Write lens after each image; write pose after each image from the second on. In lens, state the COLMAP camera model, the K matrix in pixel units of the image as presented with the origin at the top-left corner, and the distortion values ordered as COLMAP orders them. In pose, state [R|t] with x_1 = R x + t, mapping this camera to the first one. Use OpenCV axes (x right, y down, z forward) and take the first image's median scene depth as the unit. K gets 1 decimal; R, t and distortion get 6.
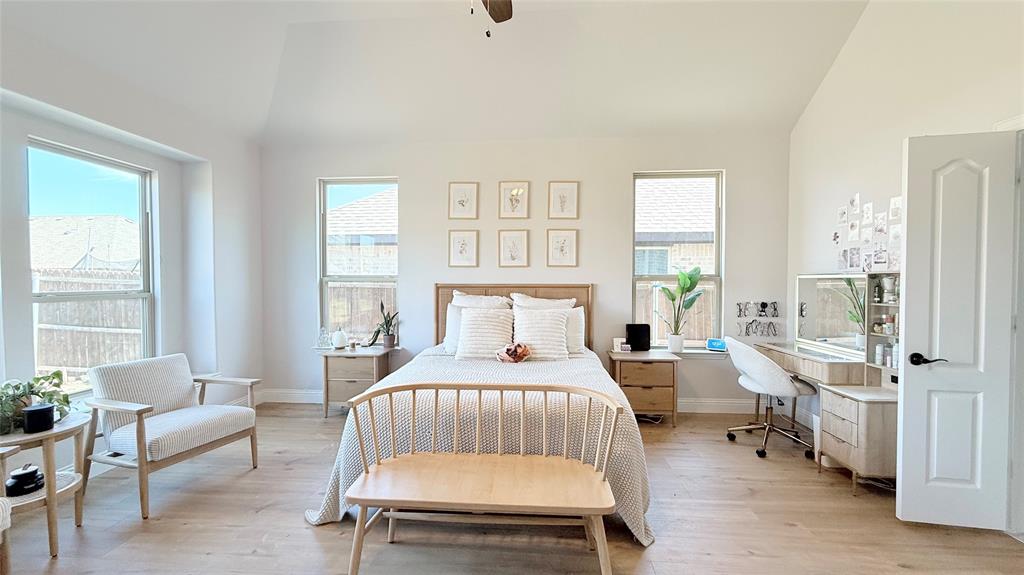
lens RADIAL K [[407.1, 0, 510.6], [0, 407.1, 287.8], [0, 0, 1]] dist [-0.001922, -0.000357]
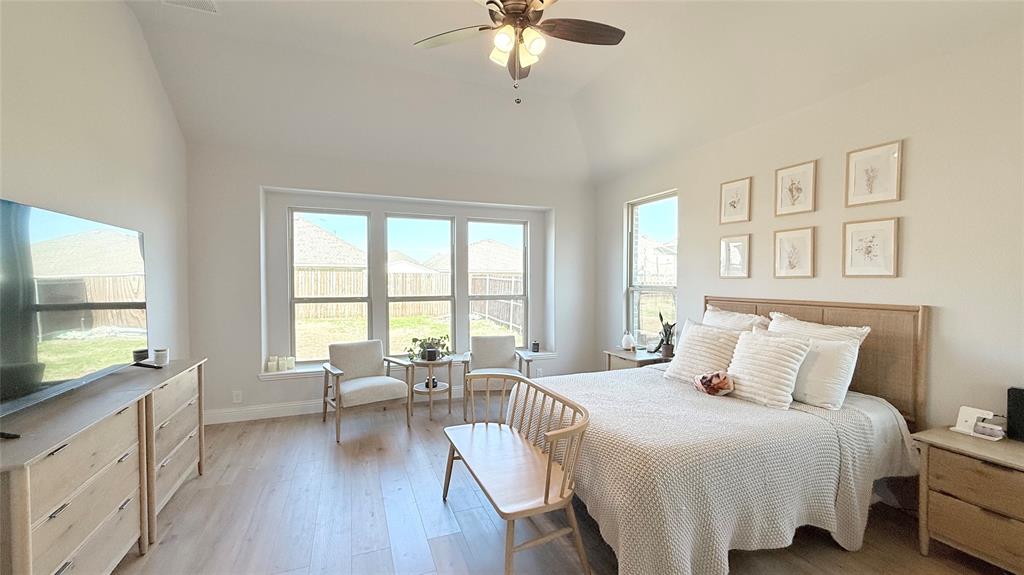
lens RADIAL K [[407.1, 0, 510.9], [0, 407.1, 287.5], [0, 0, 1]] dist [-0.001922, -0.000357]
pose [[0.436291, 0.016222, -0.899659, 0.465217], [-0.015824, 0.999821, 0.010355, -0.032869], [0.899666, 0.009718, 0.436470, 0.197074]]
